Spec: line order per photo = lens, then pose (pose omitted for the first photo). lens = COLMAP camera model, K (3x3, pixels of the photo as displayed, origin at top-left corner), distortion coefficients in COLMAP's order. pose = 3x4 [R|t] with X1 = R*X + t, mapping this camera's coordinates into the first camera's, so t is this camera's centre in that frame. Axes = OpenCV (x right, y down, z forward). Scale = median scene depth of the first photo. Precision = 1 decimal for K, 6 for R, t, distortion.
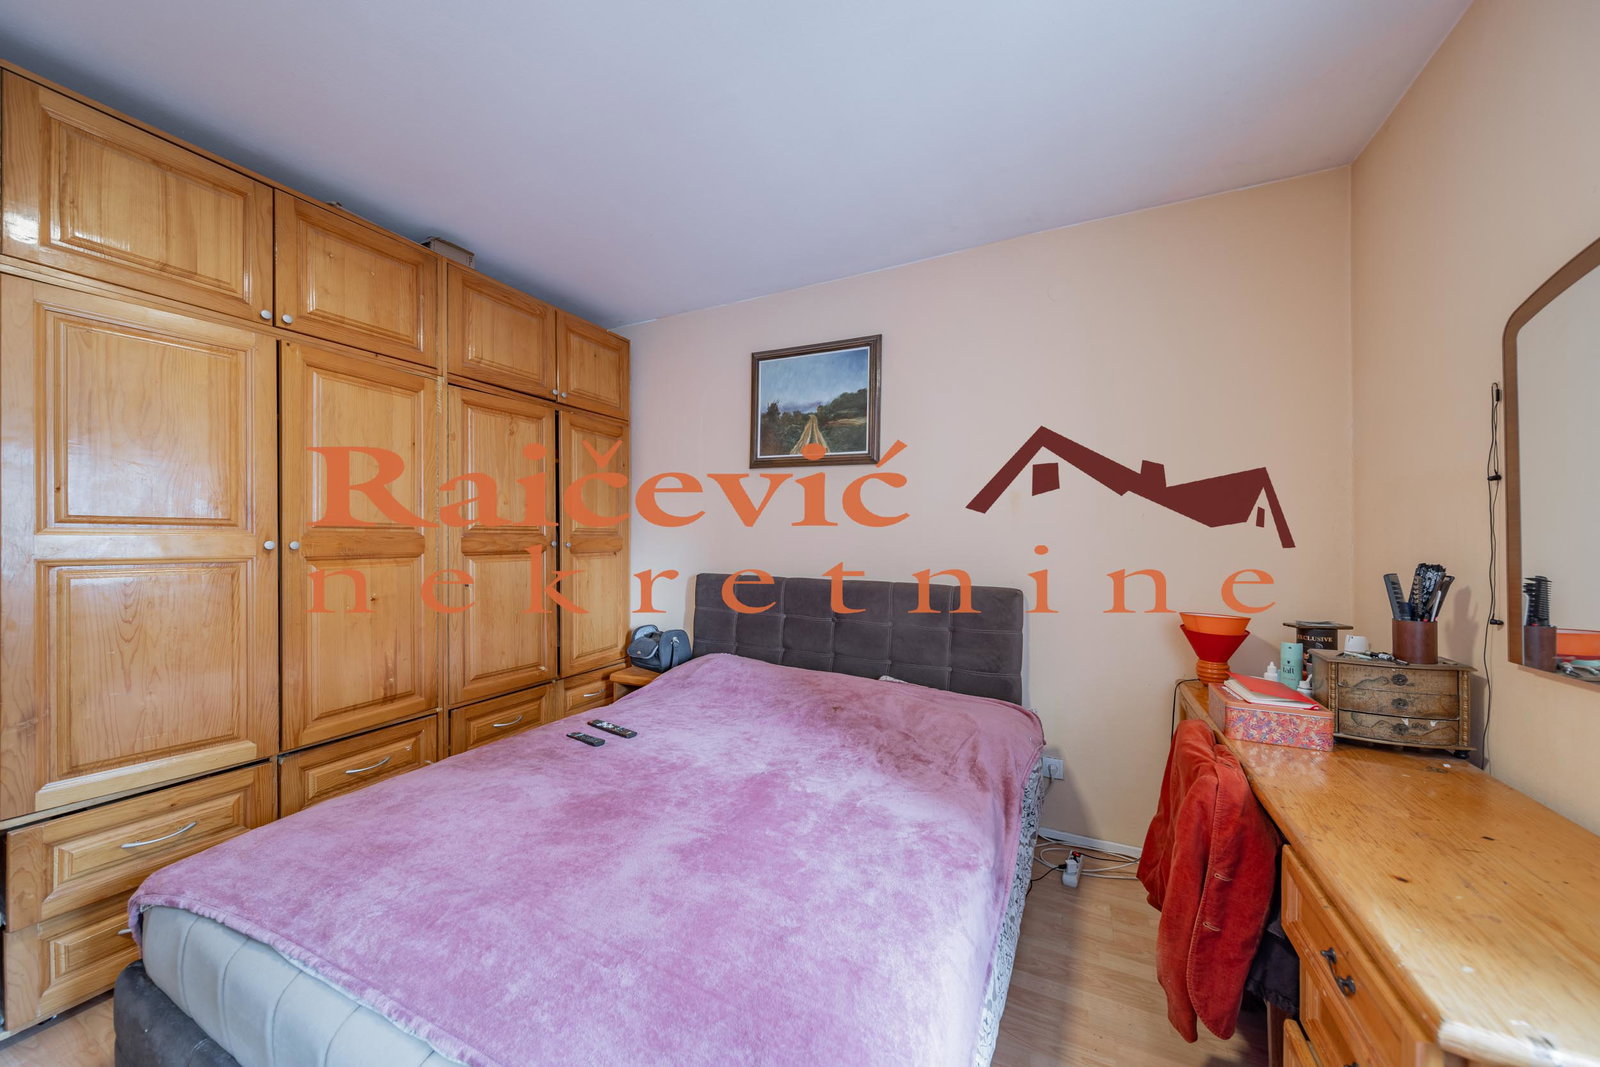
lens RADIAL K [[579.7, 0, 810.3], [0, 579.7, 543.2], [0, 0, 1]] dist [0.002523, 0.000279]
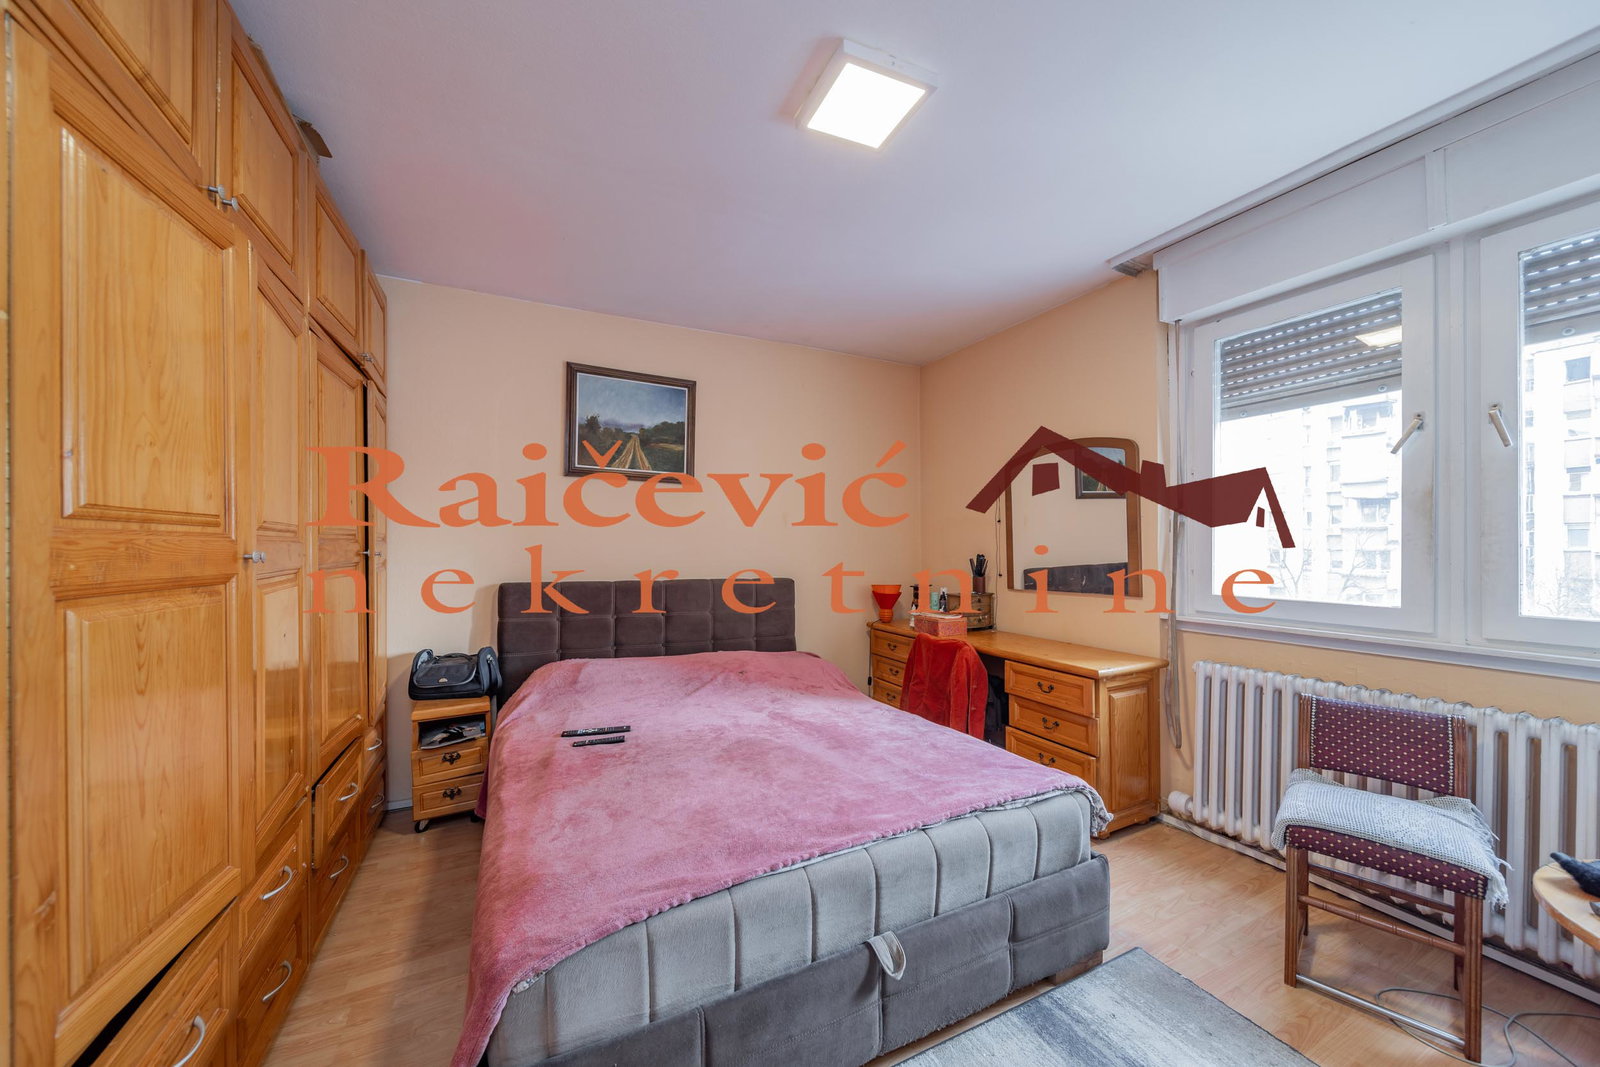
lens RADIAL K [[579.7, 0, 810.6], [0, 579.7, 547.0], [0, 0, 1]] dist [0.002523, 0.000279]
pose [[0.579338, -0.005789, 0.815067, -0.744397], [0.008465, 0.999964, 0.001086, -0.002938], [-0.815044, 0.006270, 0.579365, 0.076822]]
